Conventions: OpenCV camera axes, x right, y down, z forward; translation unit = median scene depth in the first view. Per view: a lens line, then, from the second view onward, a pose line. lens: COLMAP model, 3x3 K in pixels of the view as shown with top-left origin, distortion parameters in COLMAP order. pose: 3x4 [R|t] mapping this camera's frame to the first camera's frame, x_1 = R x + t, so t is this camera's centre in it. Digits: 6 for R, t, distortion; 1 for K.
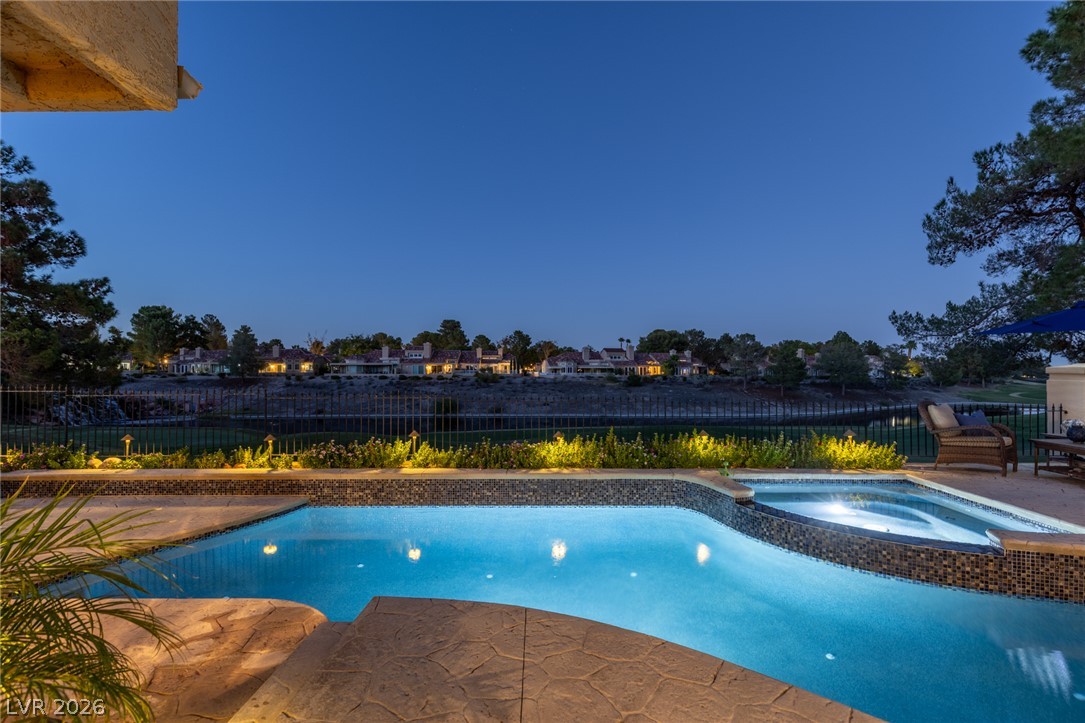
lens RADIAL K [[508.1, 0, 551.3], [0, 508.1, 360.7], [0, 0, 1]] dist [0.007267, -0.000410]
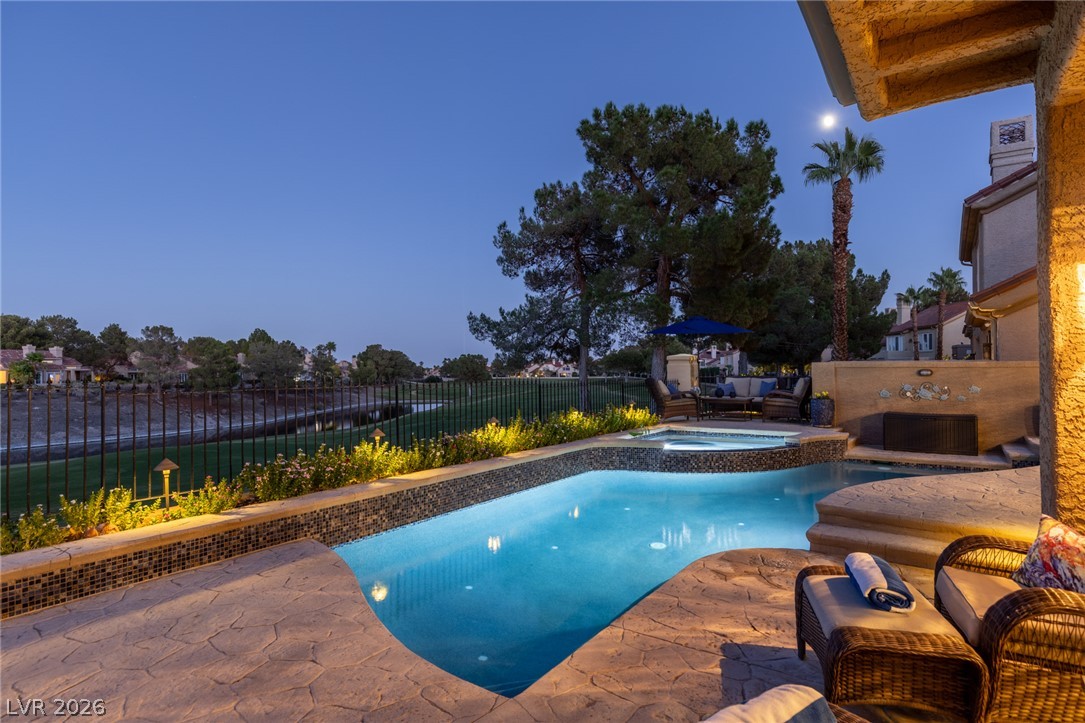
lens RADIAL K [[609.0, 0, 540.6], [0, 609.0, 360.7], [0, 0, 1]] dist [0.015570, 0.000670]
pose [[0.563395, 0.004450, 0.826176, -0.872690], [-0.000650, 0.999988, -0.004943, 0.039919], [-0.826187, 0.002248, 0.563391, 0.290266]]
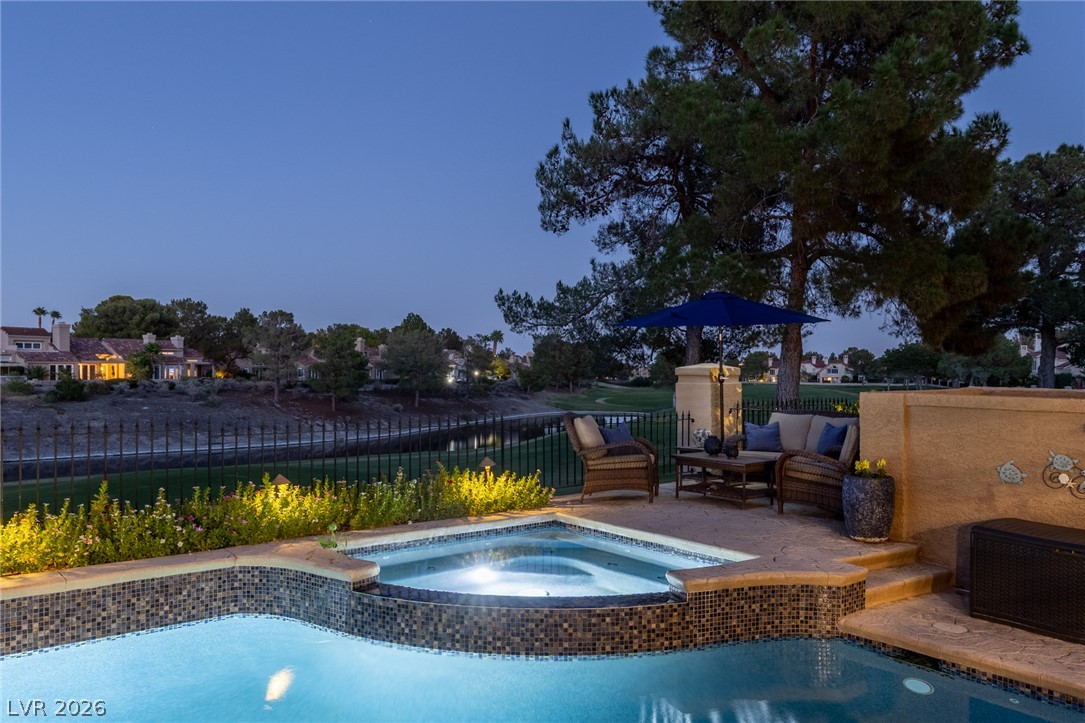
lens RADIAL K [[846.5, 0, 545.2], [0, 846.5, 362.1], [0, 0, 1]] dist [0.020497, -0.003586]
pose [[0.780604, 0.006811, 0.624989, -0.072877], [-0.012260, 0.999915, 0.004414, -0.000015], [-0.624906, -0.011108, 0.780621, 0.054140]]
